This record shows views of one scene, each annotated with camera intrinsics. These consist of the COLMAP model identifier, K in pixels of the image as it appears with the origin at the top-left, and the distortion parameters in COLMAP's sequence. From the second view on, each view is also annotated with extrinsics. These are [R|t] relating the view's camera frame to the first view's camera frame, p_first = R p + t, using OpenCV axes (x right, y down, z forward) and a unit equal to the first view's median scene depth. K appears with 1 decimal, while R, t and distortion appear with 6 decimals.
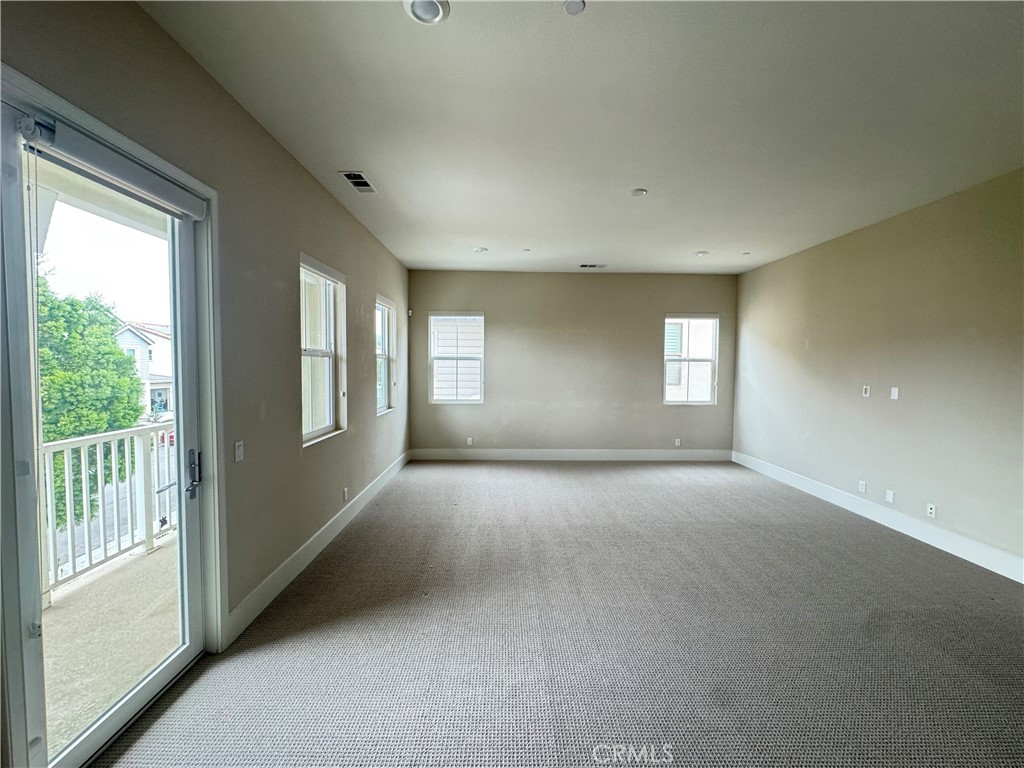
lens RADIAL K [[408.8, 0, 511.4], [0, 408.8, 383.9], [0, 0, 1]] dist [0.000256, 0.000426]
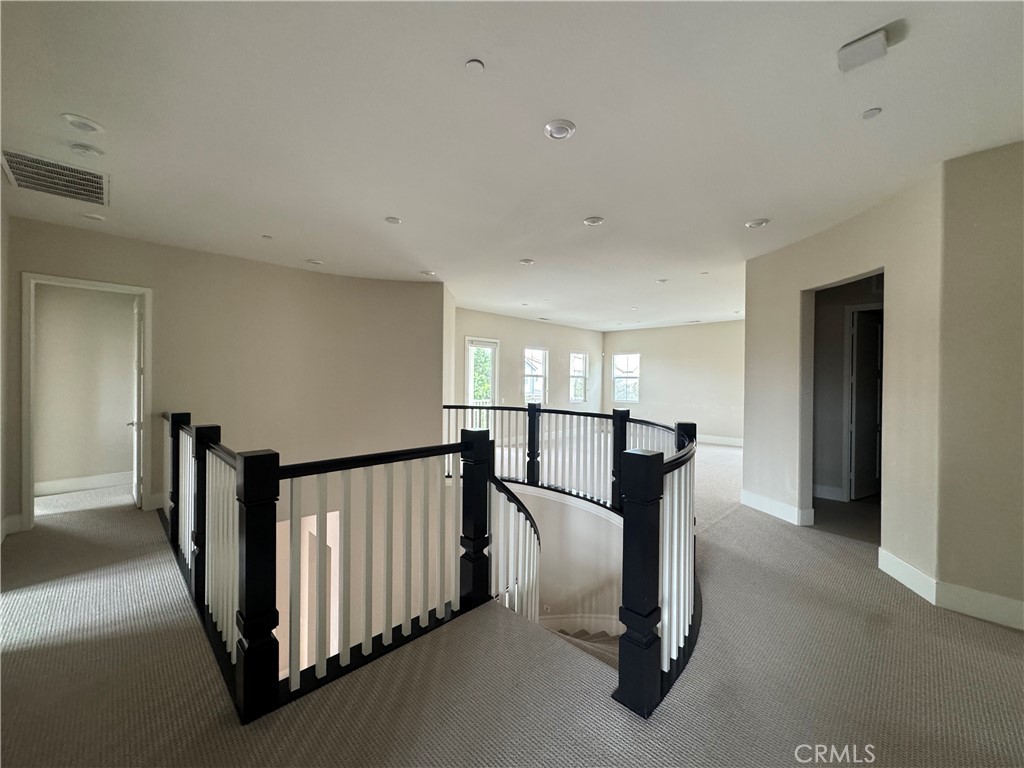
lens RADIAL K [[408.8, 0, 513.0], [0, 408.8, 386.2], [0, 0, 1]] dist [0.000256, 0.000426]
pose [[0.694145, 0.007576, -0.719795, 0.858930], [-0.040006, 0.998805, -0.028067, 0.049426], [0.718722, 0.048279, 0.693619, -0.646508]]
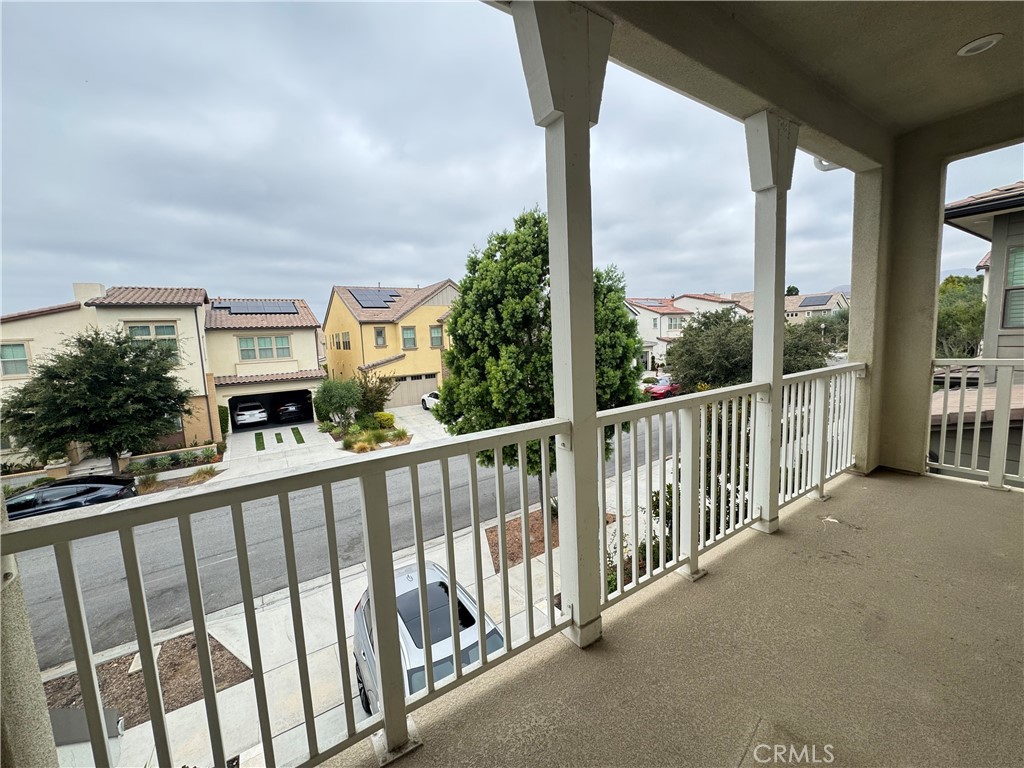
lens RADIAL K [[408.8, 0, 513.0], [0, 408.8, 387.4], [0, 0, 1]] dist [0.000256, 0.000426]
pose [[0.534259, 0.073202, -0.842145, -0.209954], [0.007352, 0.995803, 0.091223, 0.012944], [0.845289, -0.054928, 0.531479, 0.168858]]
